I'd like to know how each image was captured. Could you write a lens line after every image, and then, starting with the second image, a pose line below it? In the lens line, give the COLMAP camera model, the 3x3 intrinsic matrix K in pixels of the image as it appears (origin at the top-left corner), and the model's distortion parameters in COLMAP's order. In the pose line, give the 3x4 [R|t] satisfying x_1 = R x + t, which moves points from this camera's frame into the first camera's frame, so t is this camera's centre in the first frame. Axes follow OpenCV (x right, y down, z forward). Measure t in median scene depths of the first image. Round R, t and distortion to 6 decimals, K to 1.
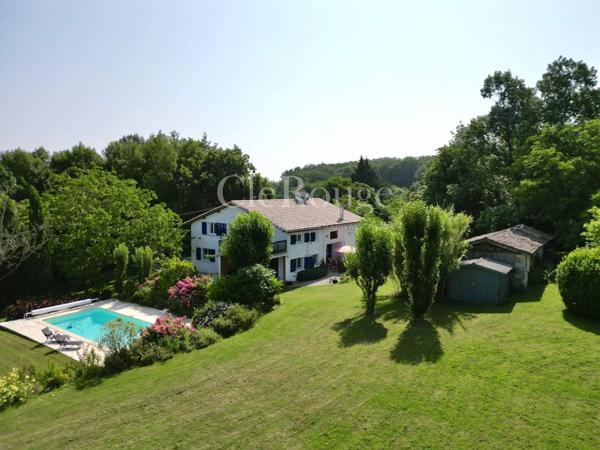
lens RADIAL K [[423.2, 0, 300.3], [0, 423.2, 213.5], [0, 0, 1]] dist [0.084446, -0.081191]
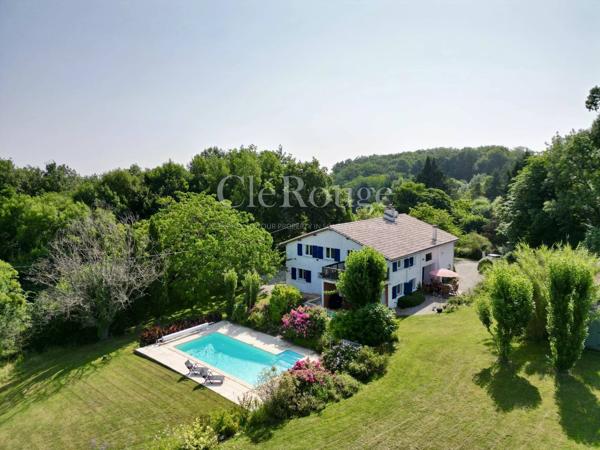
lens RADIAL K [[423.2, 0, 300.3], [0, 423.2, 213.5], [0, 0, 1]] dist [0.084446, -0.081191]
pose [[0.994599, -0.004363, -0.103697, -0.134348], [0.007351, 0.999568, 0.028442, -0.095131], [0.103528, -0.029051, 0.994202, -0.026051]]
